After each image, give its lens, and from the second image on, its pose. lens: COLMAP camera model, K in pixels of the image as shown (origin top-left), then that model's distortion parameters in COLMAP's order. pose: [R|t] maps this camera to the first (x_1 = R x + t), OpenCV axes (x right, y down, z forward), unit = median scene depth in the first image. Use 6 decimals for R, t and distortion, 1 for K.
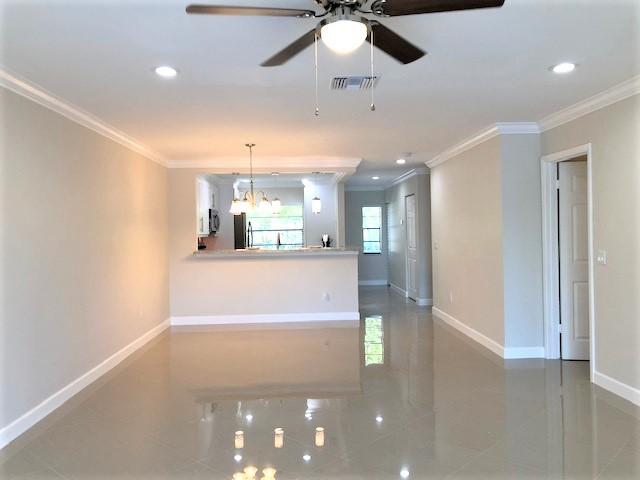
lens RADIAL K [[525.3, 0, 323.0], [0, 525.3, 227.8], [0, 0, 1]] dist [0.075587, -0.002203]
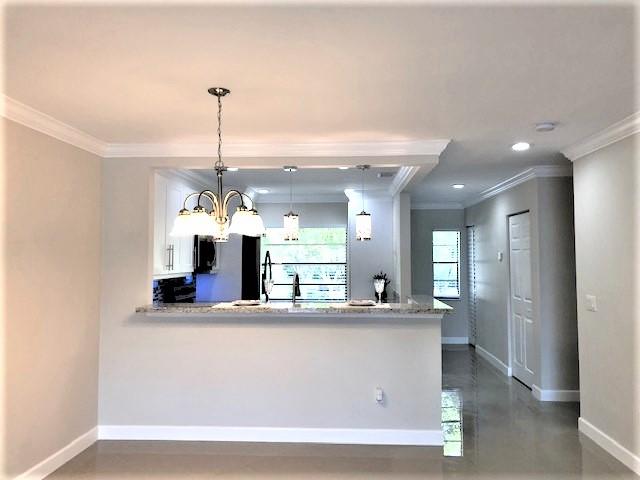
lens RADIAL K [[525.3, 0, 323.0], [0, 525.3, 227.8], [0, 0, 1]] dist [0.075587, -0.002203]
pose [[0.994705, 0.010901, -0.102188, 0.001067], [-0.015865, 0.998727, -0.047887, -0.010974], [0.101536, 0.049255, 0.993612, 0.354998]]
